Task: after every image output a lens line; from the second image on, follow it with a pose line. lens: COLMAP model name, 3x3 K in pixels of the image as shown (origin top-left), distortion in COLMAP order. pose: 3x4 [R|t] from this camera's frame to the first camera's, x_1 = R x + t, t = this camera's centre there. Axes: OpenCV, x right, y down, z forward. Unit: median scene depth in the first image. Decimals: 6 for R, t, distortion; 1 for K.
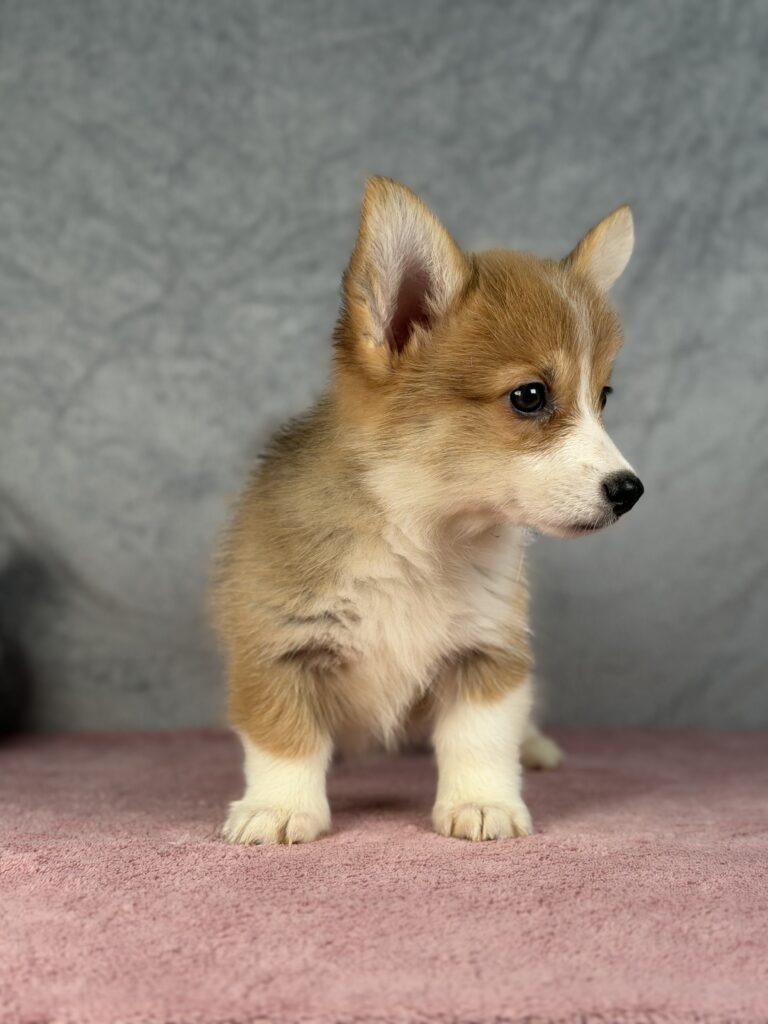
lens RADIAL K [[1538.9, 0, 381.7], [0, 1538.9, 510.9], [0, 0, 1]] dist [0.117181, 0.000000]
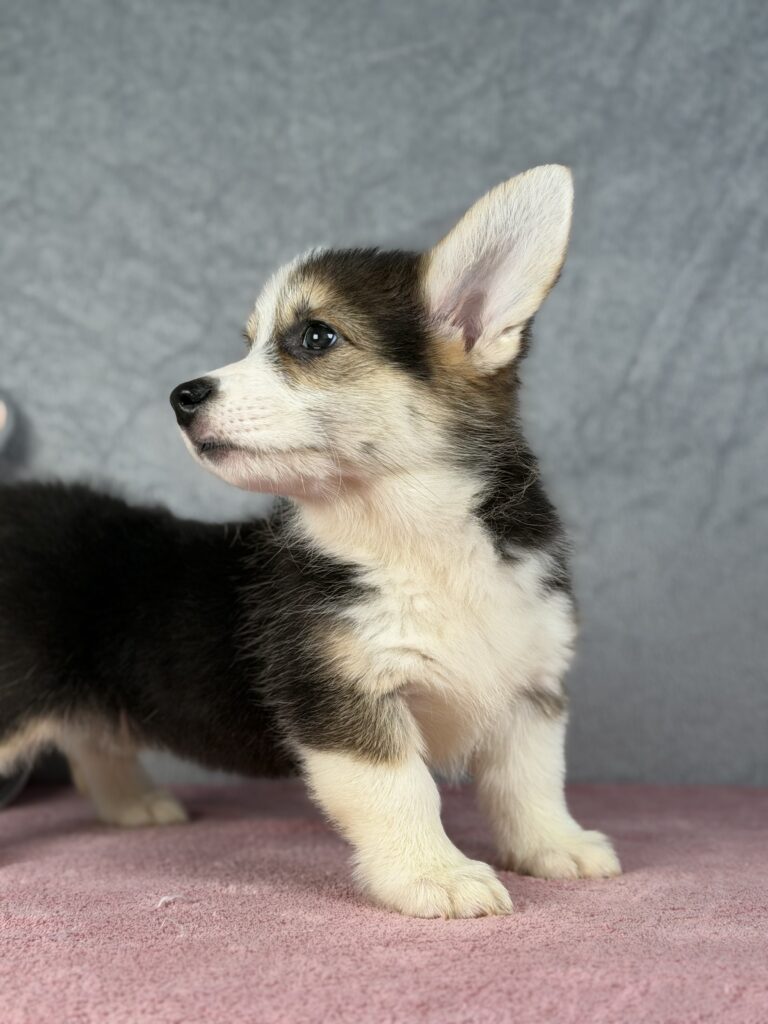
lens RADIAL K [[1538.9, 0, 369.5], [0, 1538.9, 504.9], [0, 0, 1]] dist [0.117181, 0.000000]
pose [[0.983638, -0.023927, -0.178558, 0.134186], [0.020225, 0.999542, -0.022529, -0.008362], [0.179016, 0.018549, 0.983671, 0.063820]]
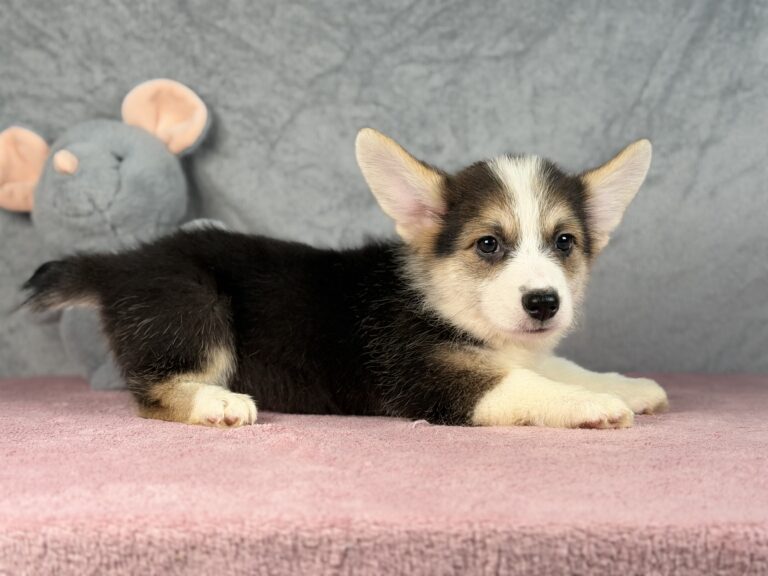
lens RADIAL K [[1154.2, 0, 365.3], [0, 1154.2, 290.7], [0, 0, 1]] dist [0.117181, 0.000000]
pose [[0.997082, -0.004150, -0.076231, -0.044553], [0.007520, 0.999004, 0.043981, 0.022481], [0.075973, -0.044426, 0.996120, -0.046191]]
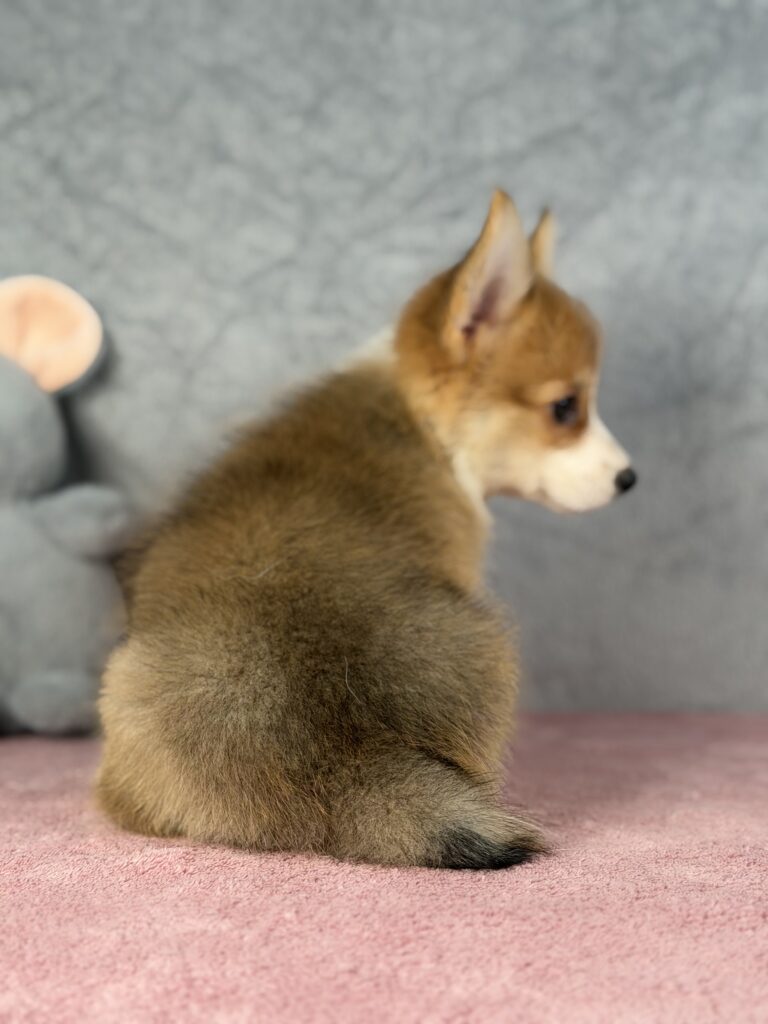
lens RADIAL K [[1538.9, 0, 391.2], [0, 1538.9, 501.2], [0, 0, 1]] dist [0.117181, 0.000000]
pose [[0.998011, -0.005469, -0.062797, -0.026794], [0.005764, 0.999973, 0.004528, 0.009465], [0.062770, -0.004881, 0.998016, 0.070793]]
